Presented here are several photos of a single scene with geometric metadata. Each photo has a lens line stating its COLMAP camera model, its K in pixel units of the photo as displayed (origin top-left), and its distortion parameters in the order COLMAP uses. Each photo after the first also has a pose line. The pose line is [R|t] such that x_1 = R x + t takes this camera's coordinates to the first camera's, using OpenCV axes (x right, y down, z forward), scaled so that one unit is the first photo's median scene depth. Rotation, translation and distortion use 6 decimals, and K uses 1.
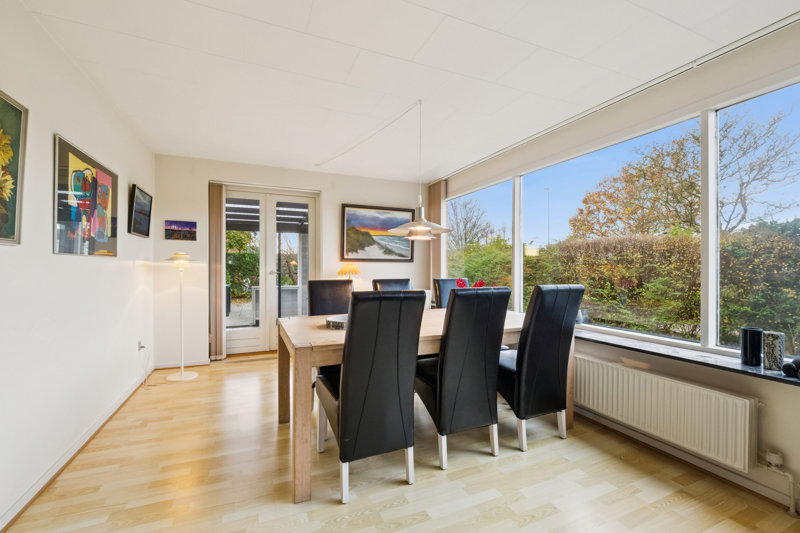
lens RADIAL K [[336.4, 0, 398.3], [0, 336.4, 268.0], [0, 0, 1]] dist [-0.010040, -0.001380]
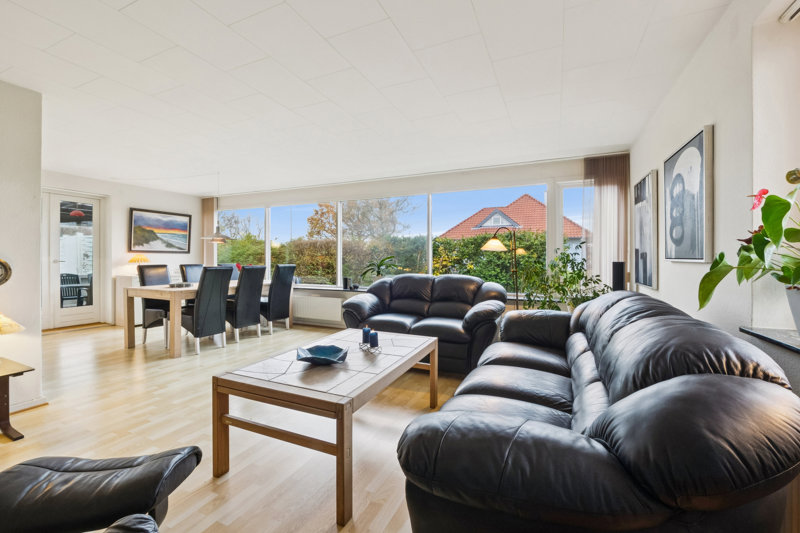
lens RADIAL K [[336.4, 0, 398.1], [0, 336.4, 261.5], [0, 0, 1]] dist [-0.010040, -0.001380]
pose [[0.749756, -0.004068, 0.661702, -0.237465], [-0.002649, 0.999955, 0.009149, 0.000178], [-0.661709, -0.008612, 0.749711, -0.619064]]
